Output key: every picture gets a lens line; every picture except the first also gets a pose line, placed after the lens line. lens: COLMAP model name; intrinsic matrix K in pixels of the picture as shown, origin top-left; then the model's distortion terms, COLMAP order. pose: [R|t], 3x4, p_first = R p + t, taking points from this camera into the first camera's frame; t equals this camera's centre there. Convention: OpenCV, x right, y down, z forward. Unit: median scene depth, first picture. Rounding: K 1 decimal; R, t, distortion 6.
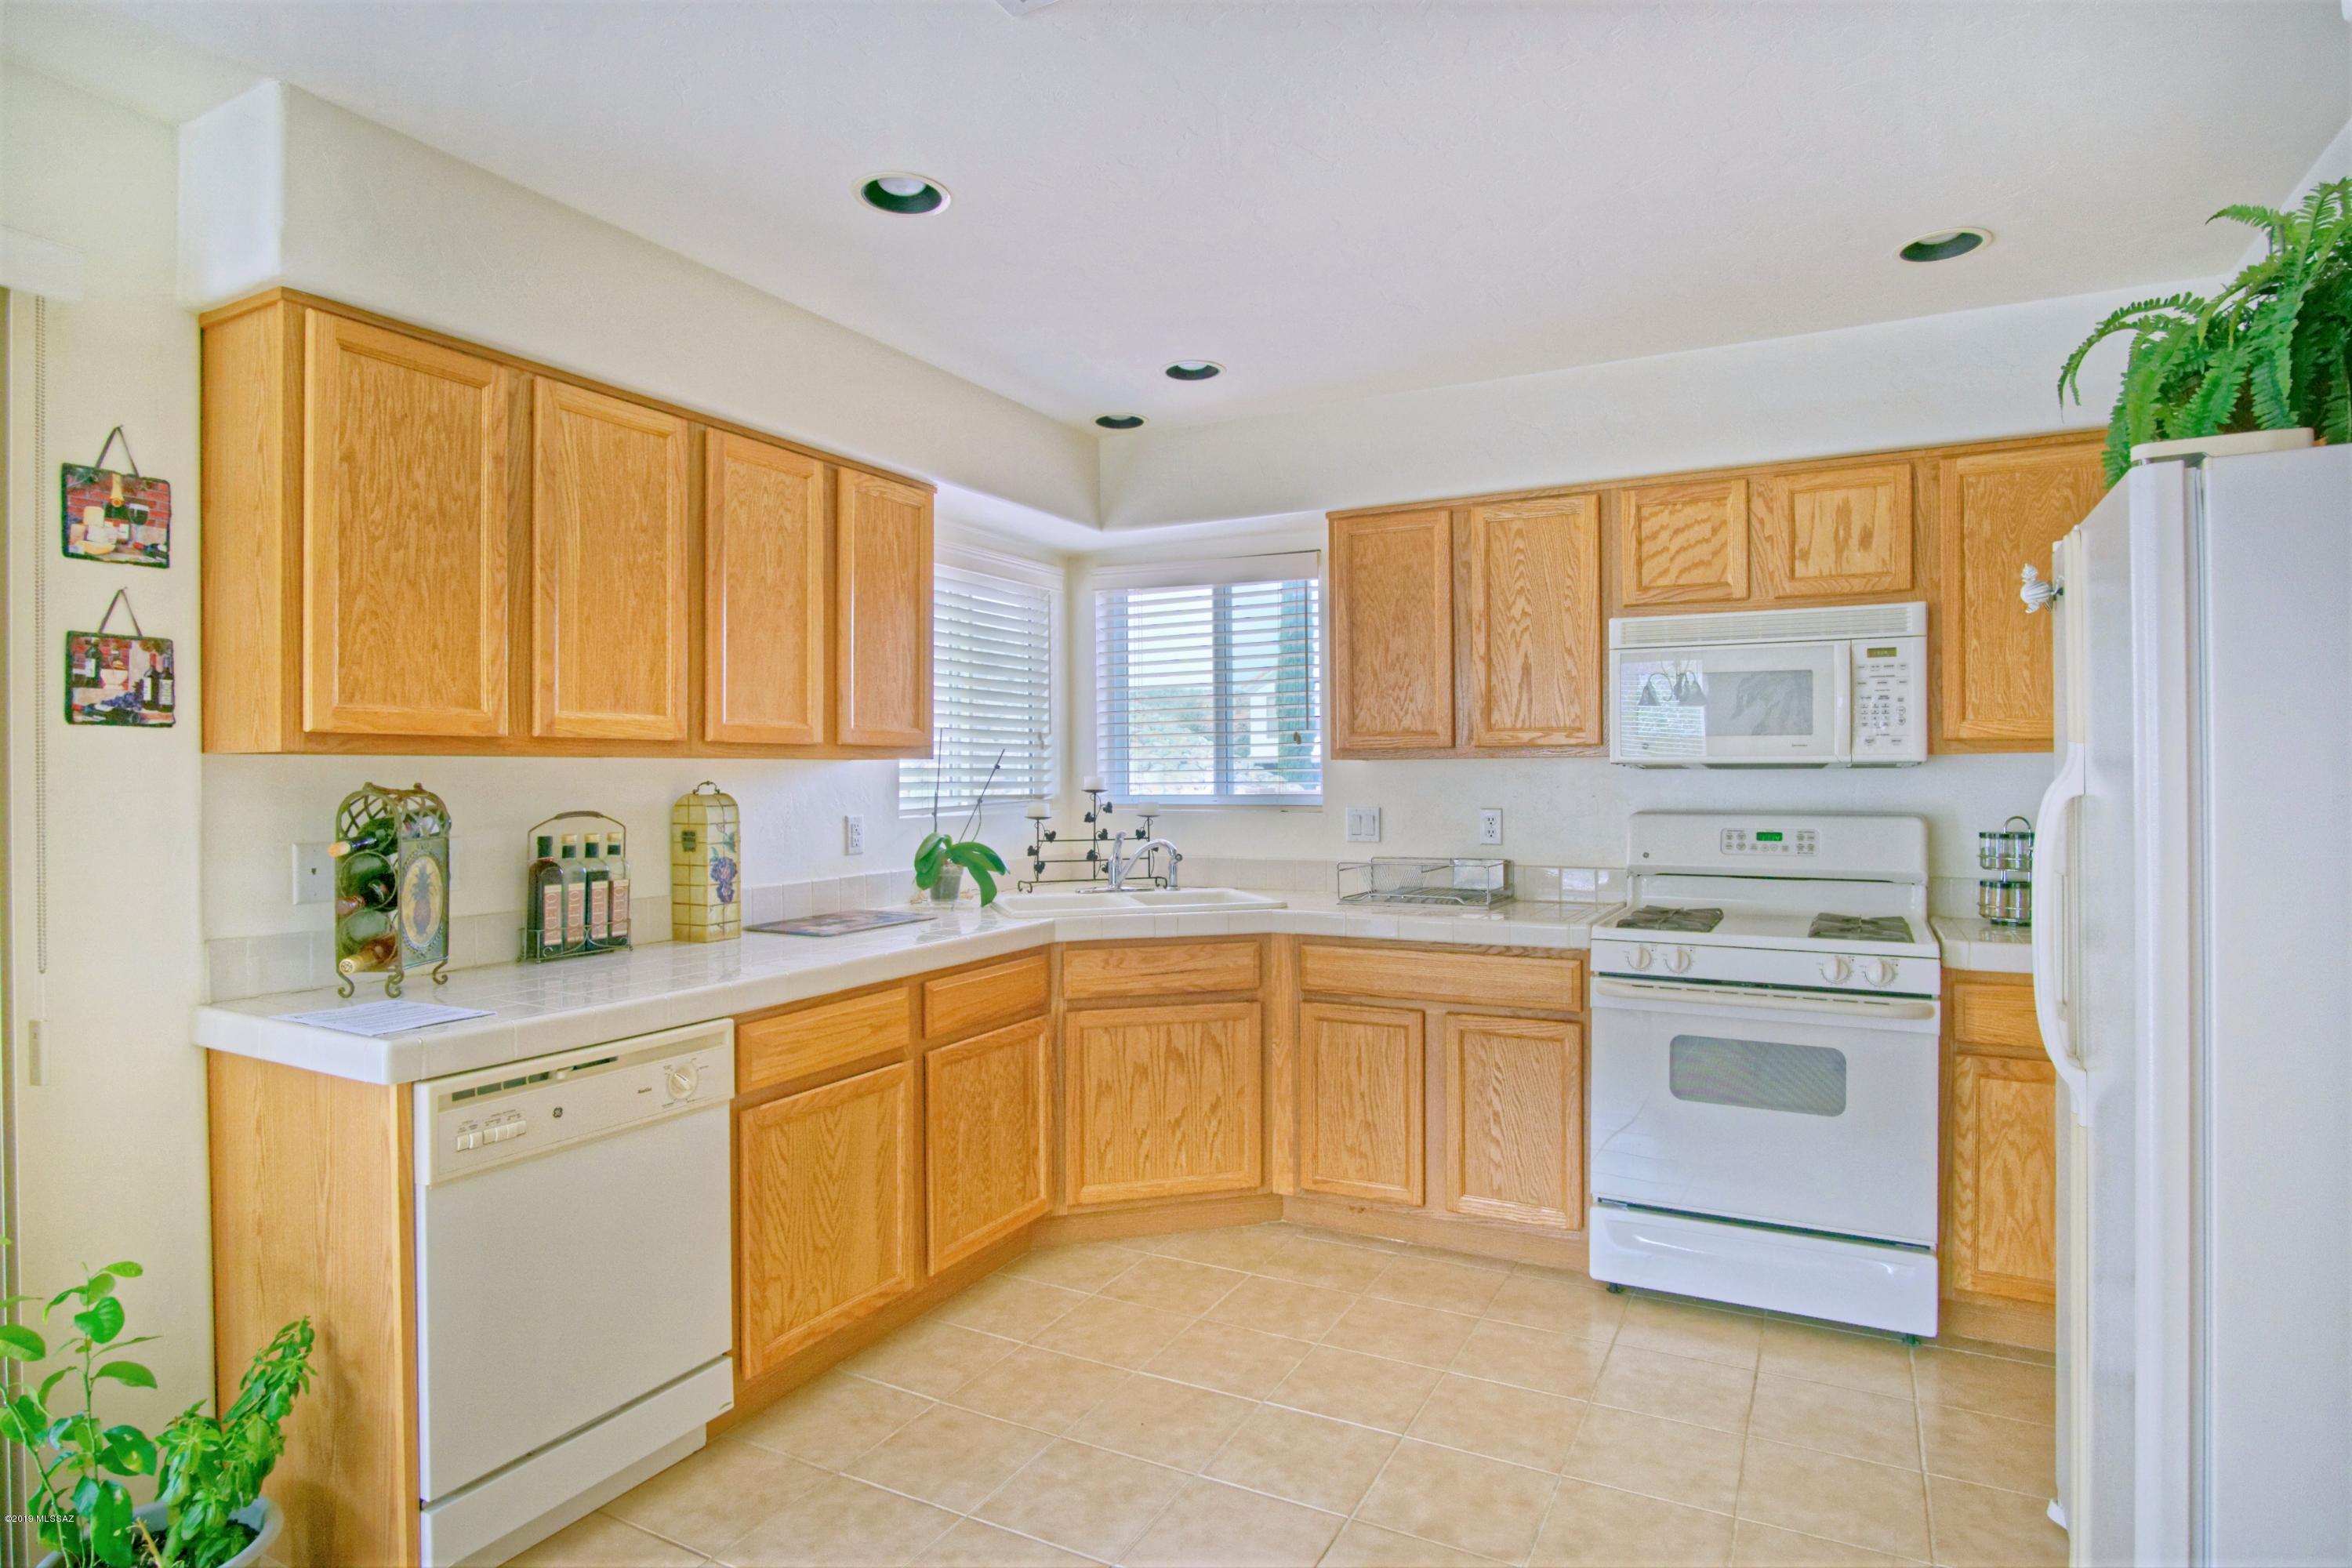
lens RADIAL K [[1284.0, 0, 1178.8], [0, 1284.0, 777.3], [0, 0, 1]] dist [-0.007692, 0.003067]
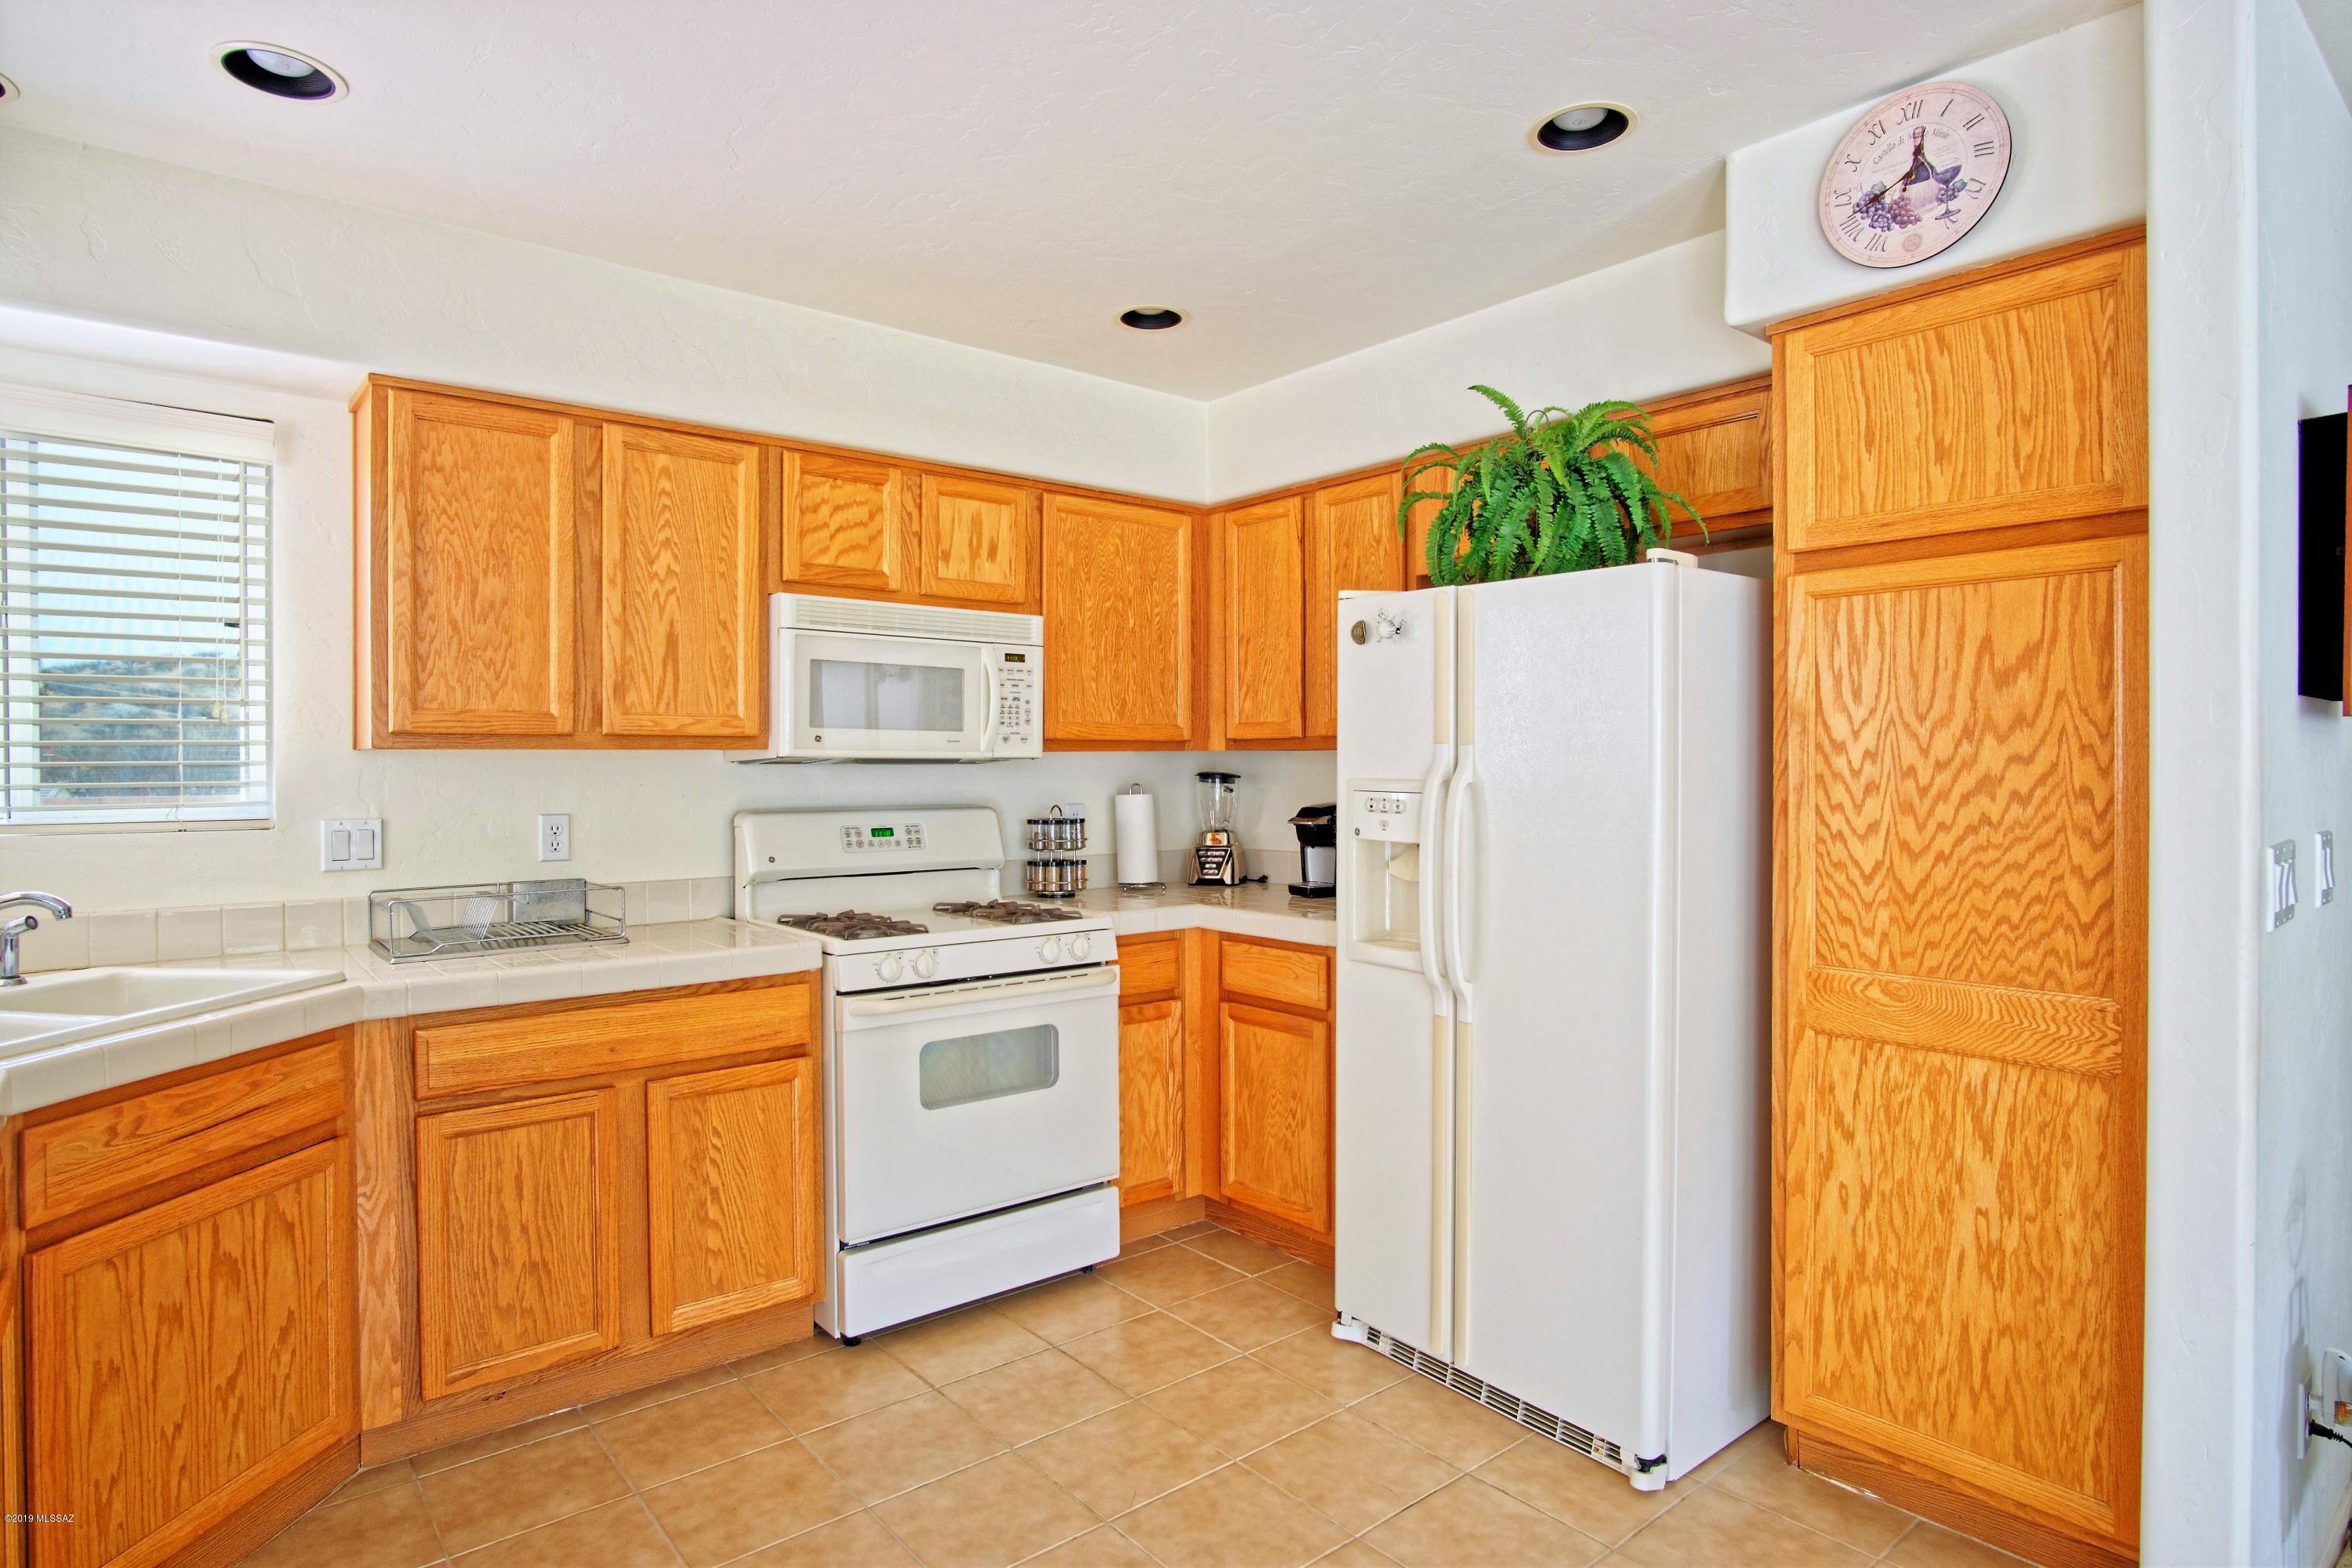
lens RADIAL K [[1284.0, 0, 1175.7], [0, 1284.0, 777.6], [0, 0, 1]] dist [-0.007692, 0.003067]
pose [[0.387114, -0.006642, 0.922008, -0.370592], [0.002947, 0.999978, 0.005966, -0.001337], [-0.922027, 0.000408, 0.387125, 0.408002]]
